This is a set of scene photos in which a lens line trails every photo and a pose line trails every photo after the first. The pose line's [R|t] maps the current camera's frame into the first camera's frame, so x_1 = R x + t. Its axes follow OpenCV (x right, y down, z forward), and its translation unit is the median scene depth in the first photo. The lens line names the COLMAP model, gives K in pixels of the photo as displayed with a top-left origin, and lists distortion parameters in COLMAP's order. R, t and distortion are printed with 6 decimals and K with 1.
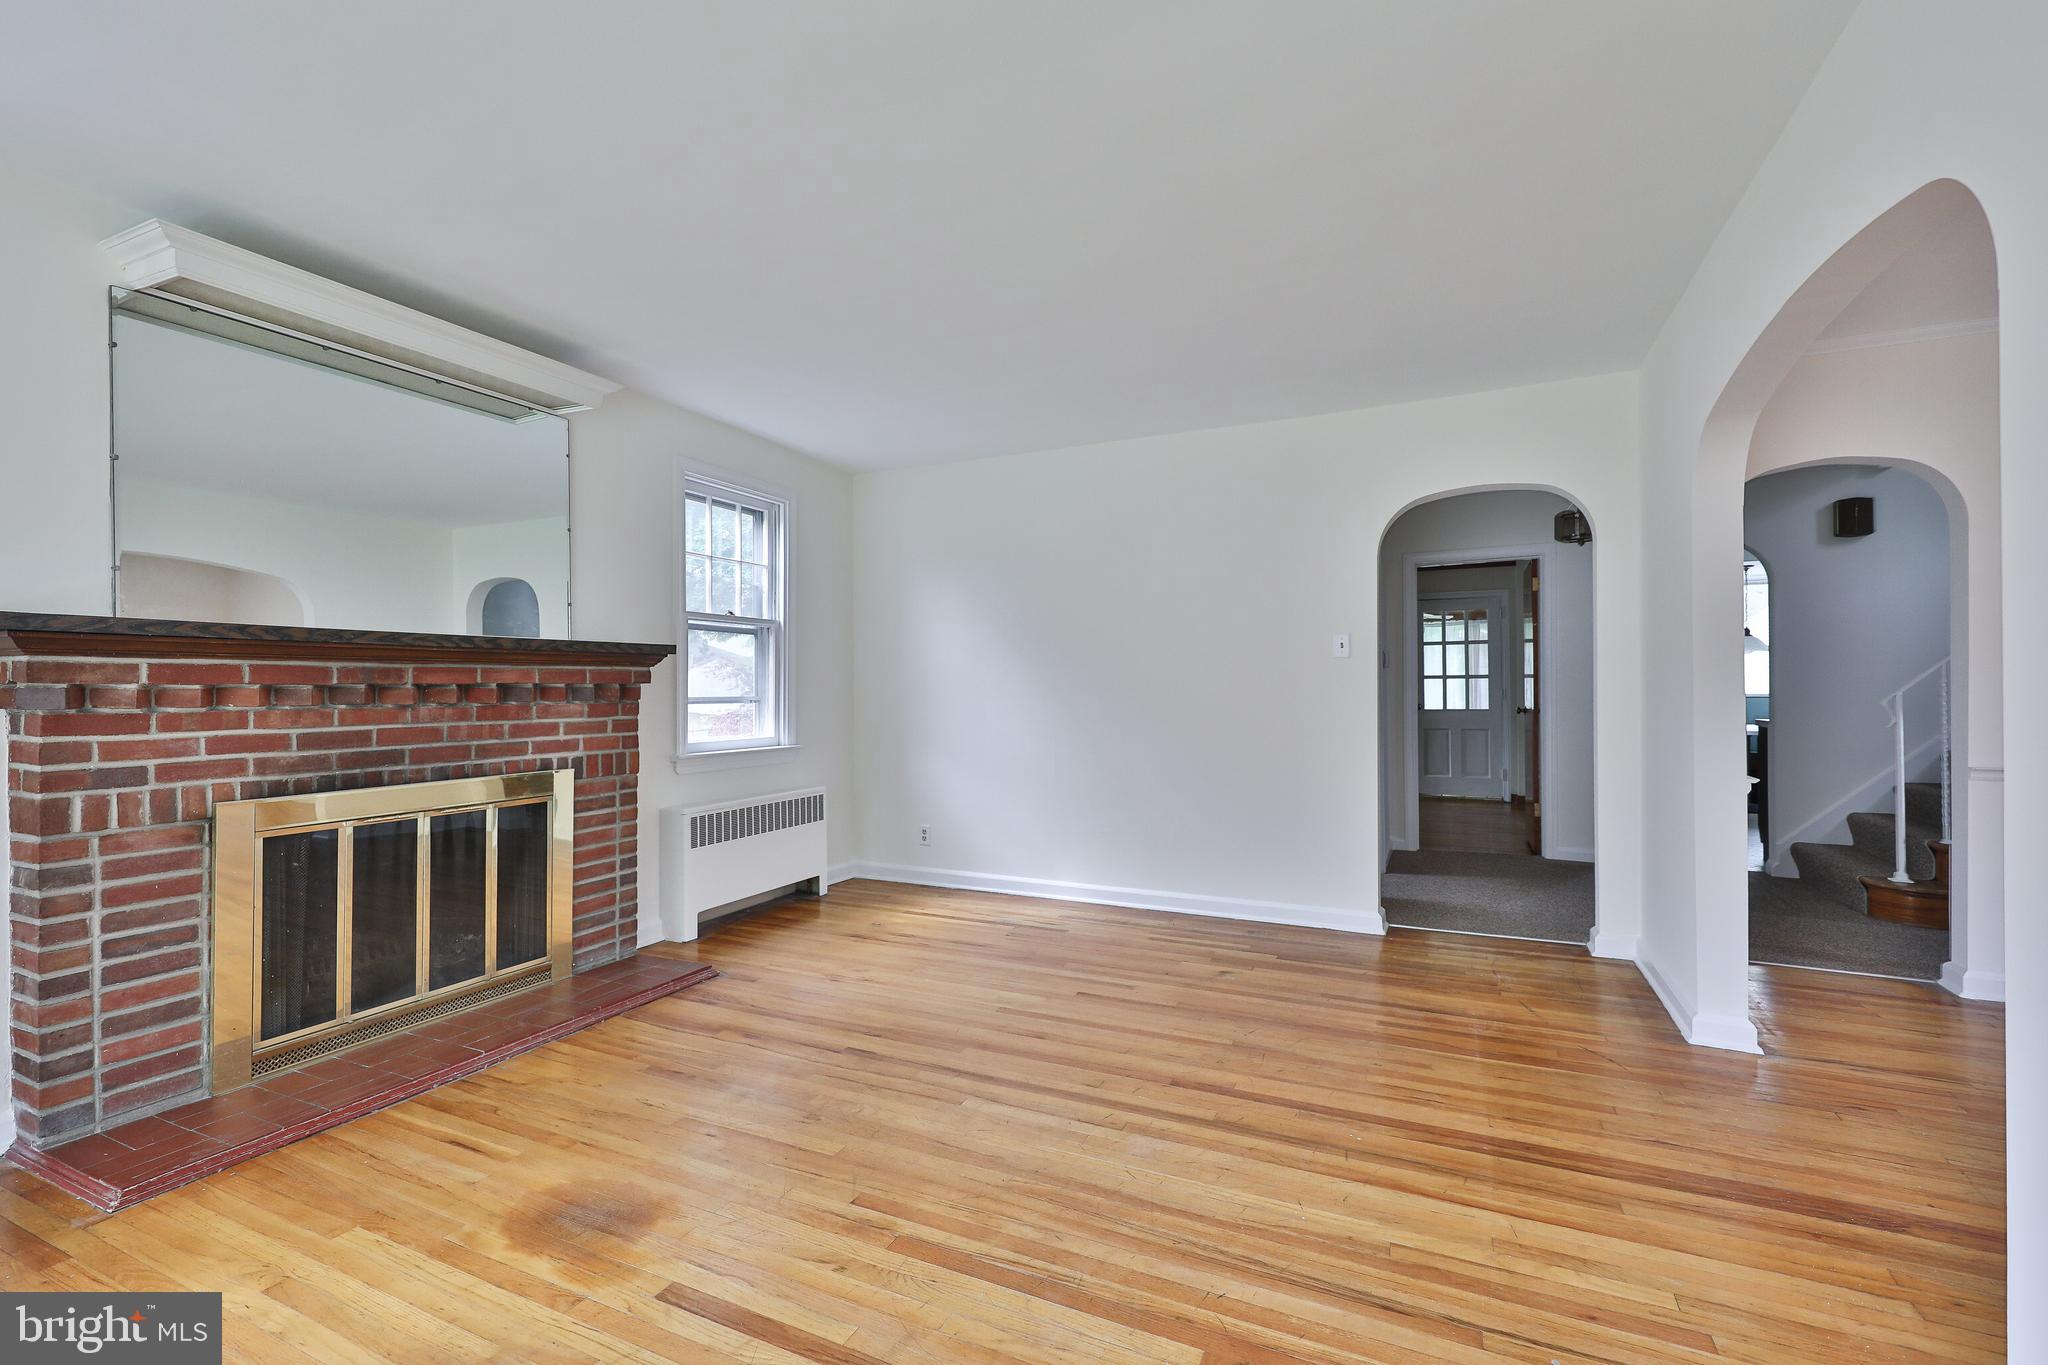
lens RADIAL K [[865.6, 0, 1046.6], [0, 865.6, 677.3], [0, 0, 1]] dist [0.009319, -0.002326]
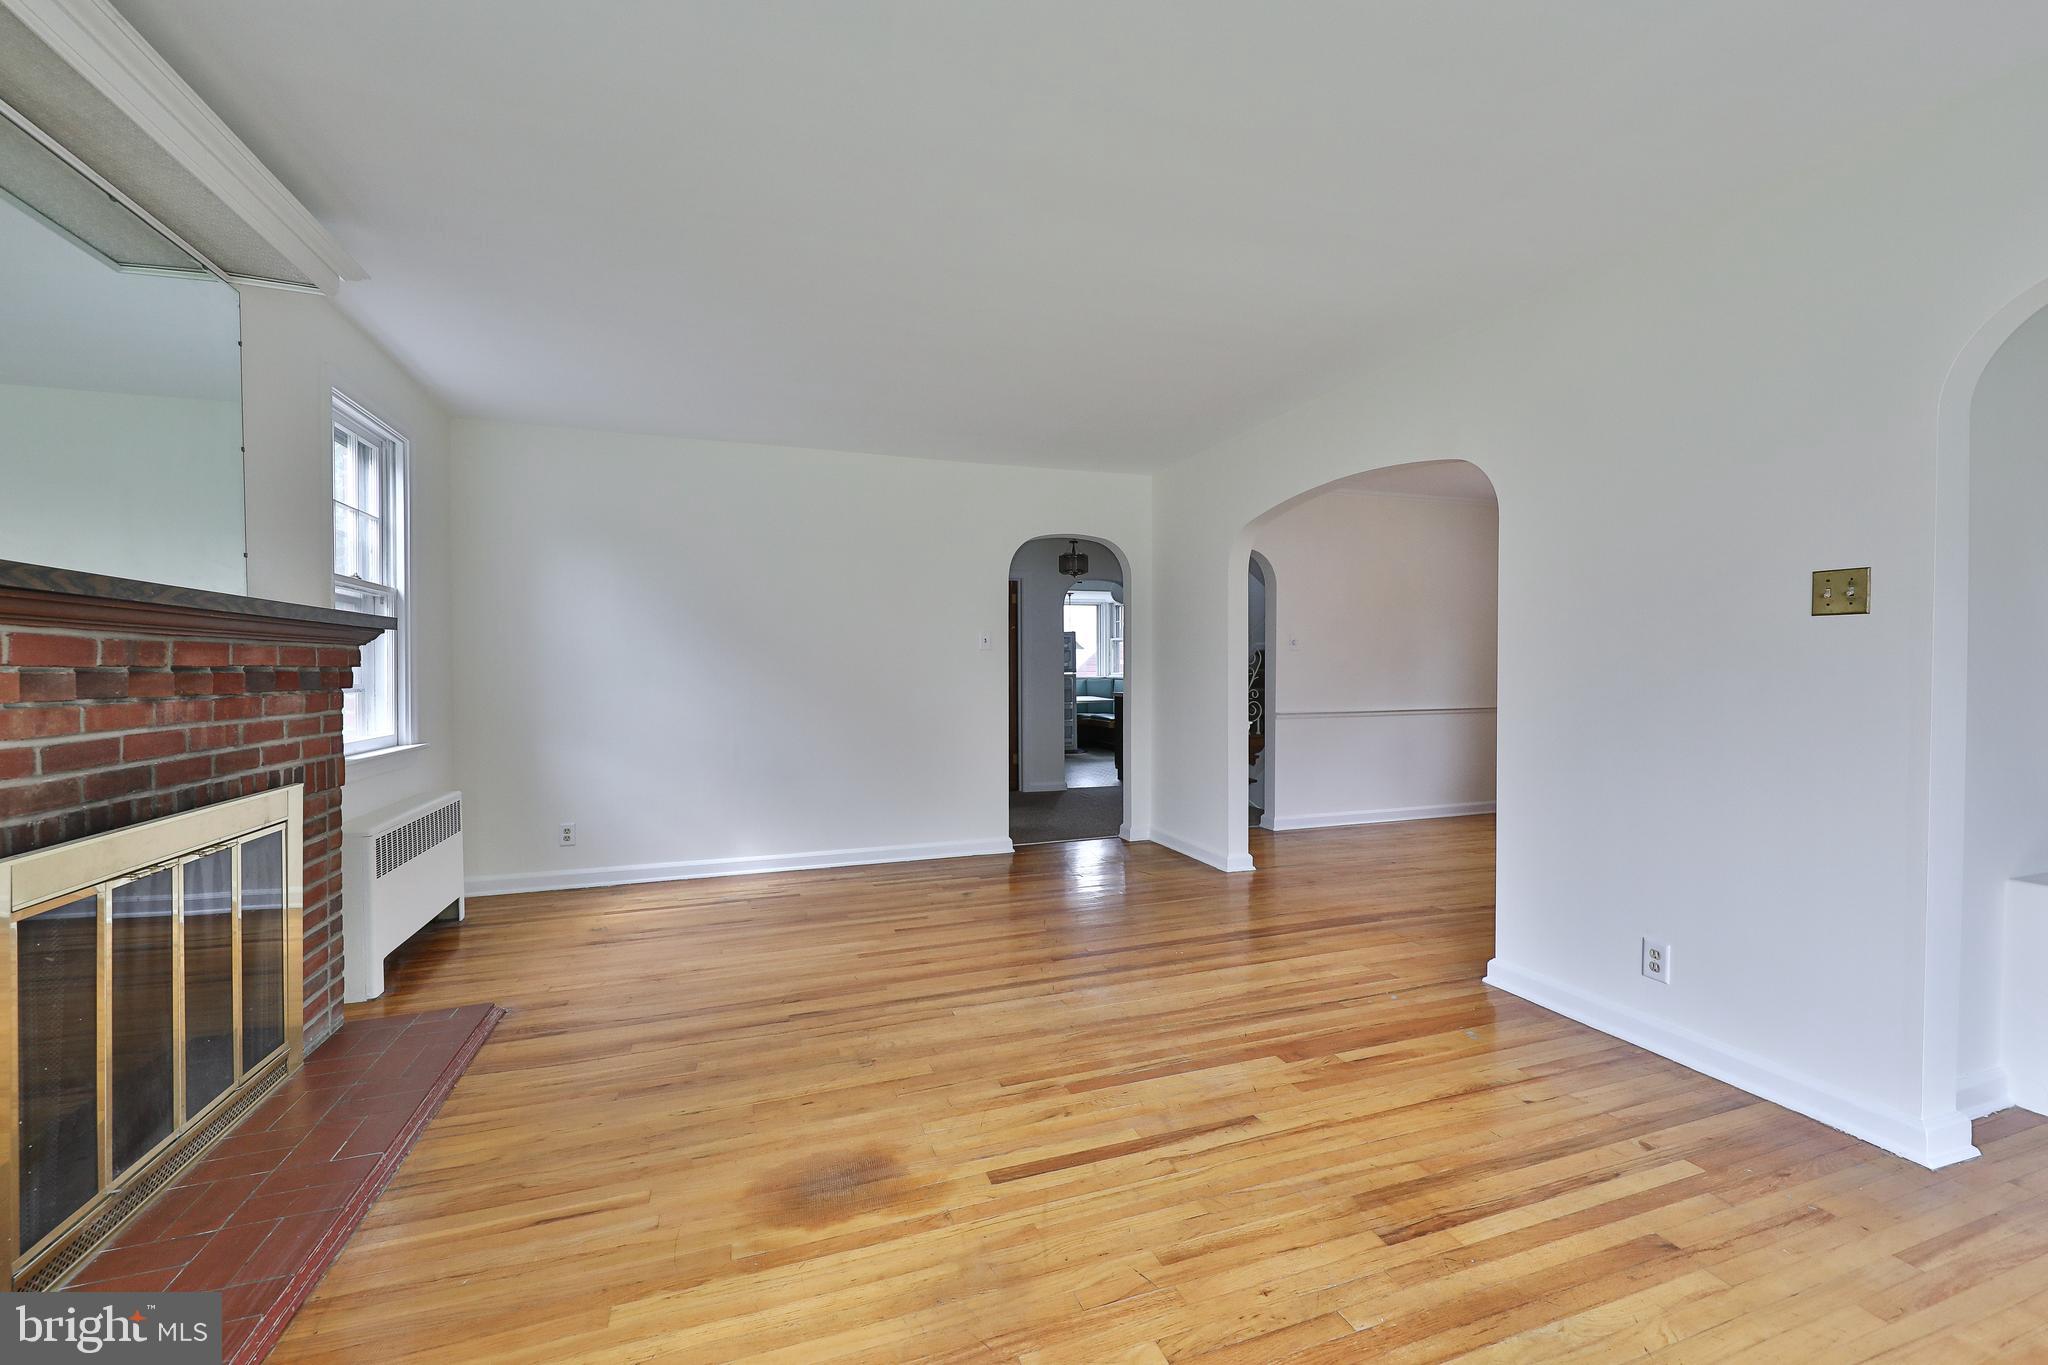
lens RADIAL K [[798.2, 0, 1024.8], [0, 798.2, 674.6], [0, 0, 1]] dist [0.009073, -0.003933]
pose [[0.723738, -0.001561, 0.690073, -0.646910], [-0.008081, 0.999910, 0.010738, 0.001922], [-0.690027, -0.013348, 0.723660, 0.102632]]
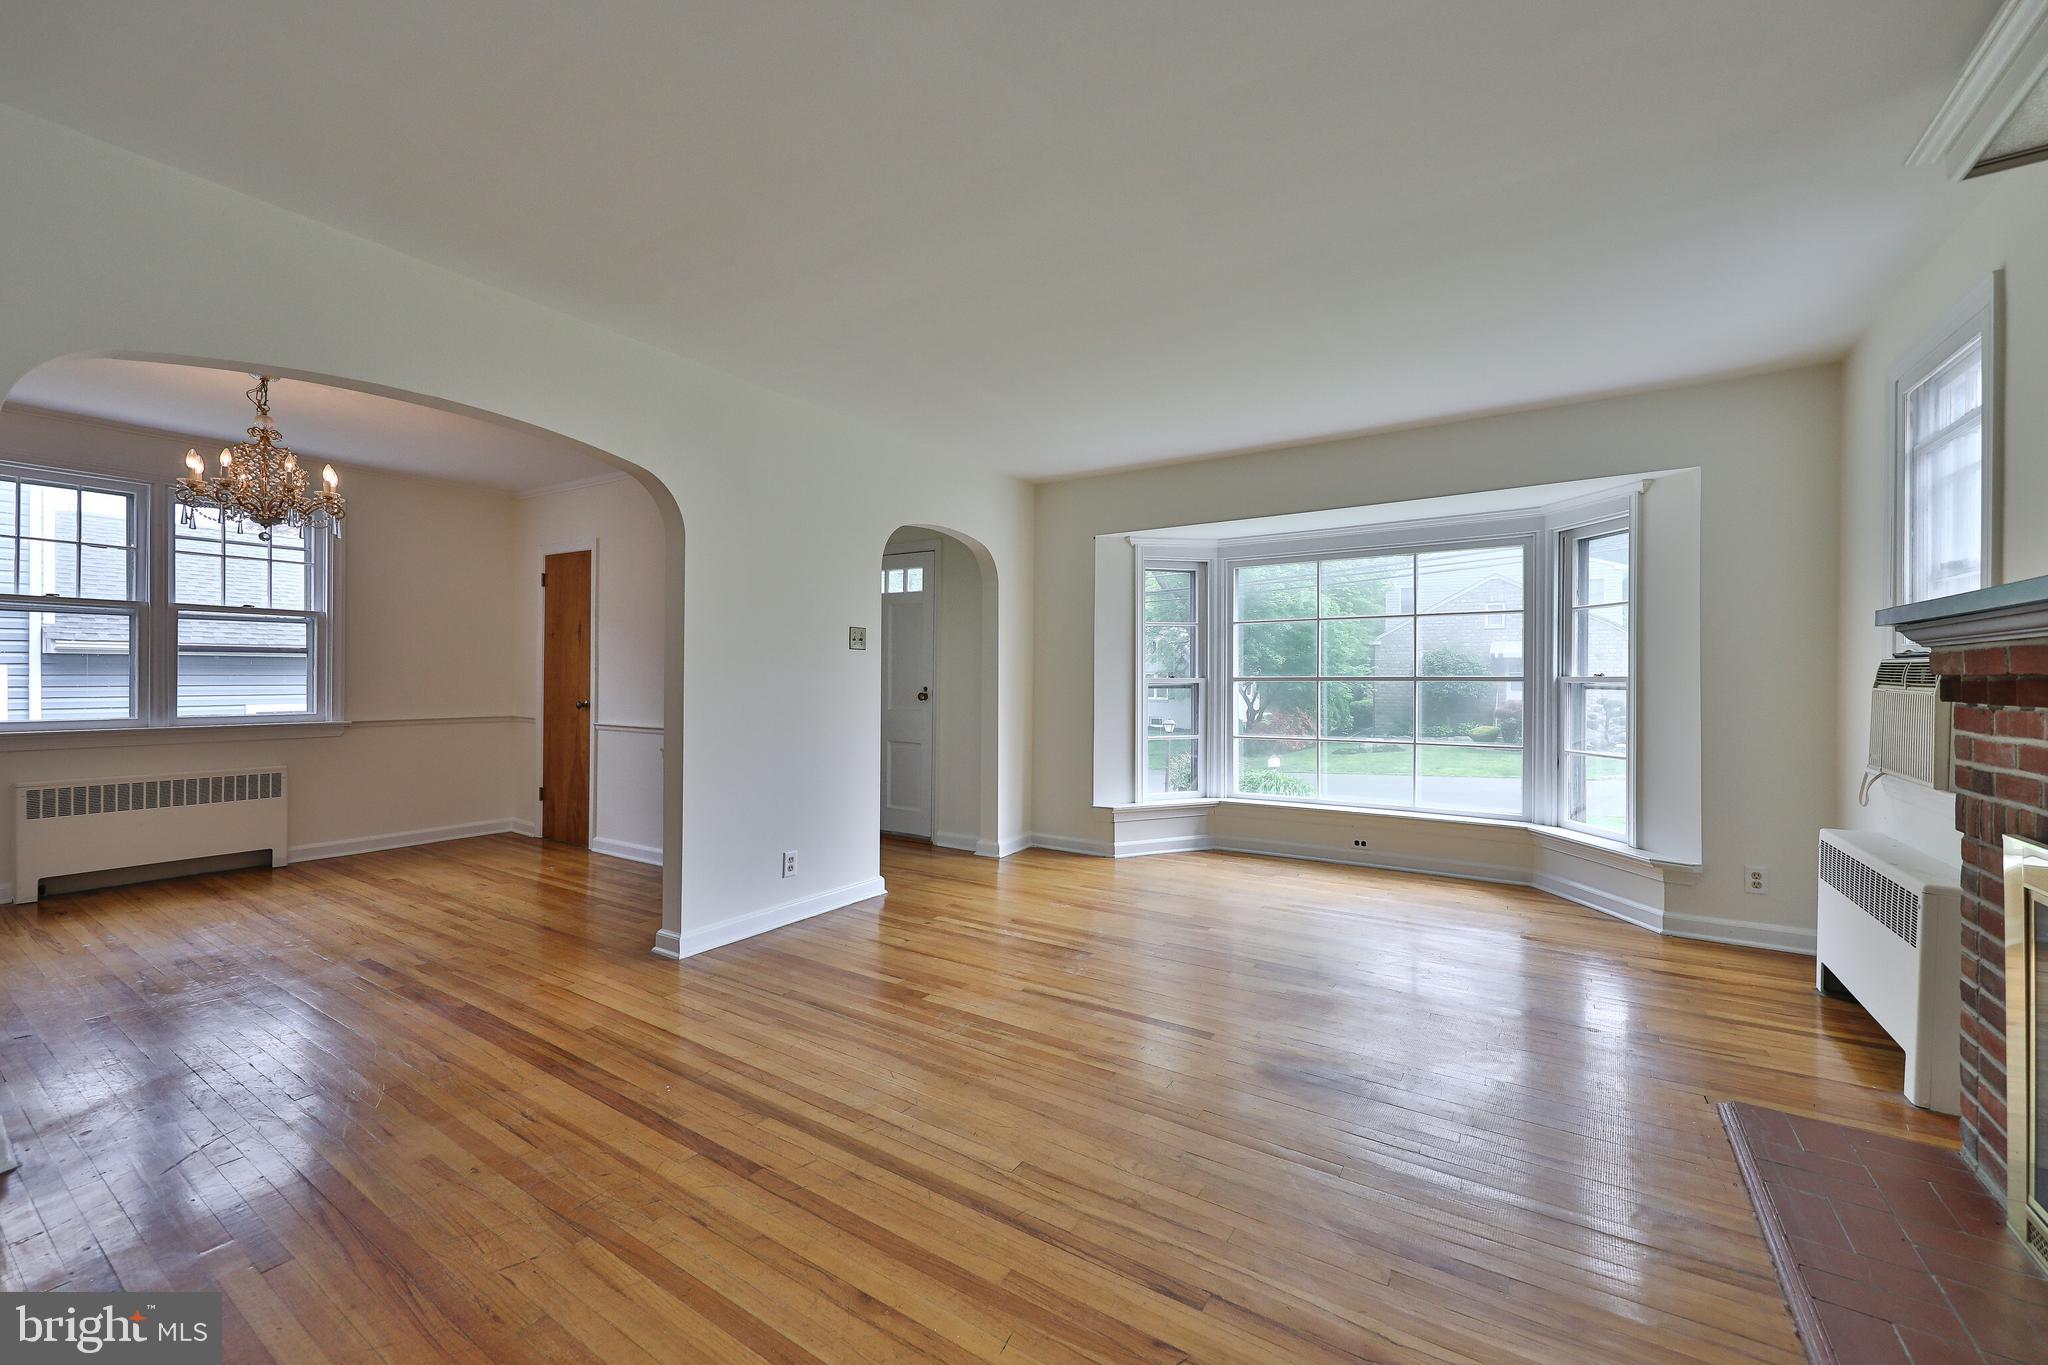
lens RADIAL K [[814.1, 0, 1040.2], [0, 814.1, 682.1], [0, 0, 1]] dist [0.008922, -0.001993]
pose [[-0.989631, -0.003361, 0.143596, -0.187607], [-0.004042, 0.999982, -0.004452, 0.016863], [-0.143578, -0.004987, -0.989626, 1.453335]]
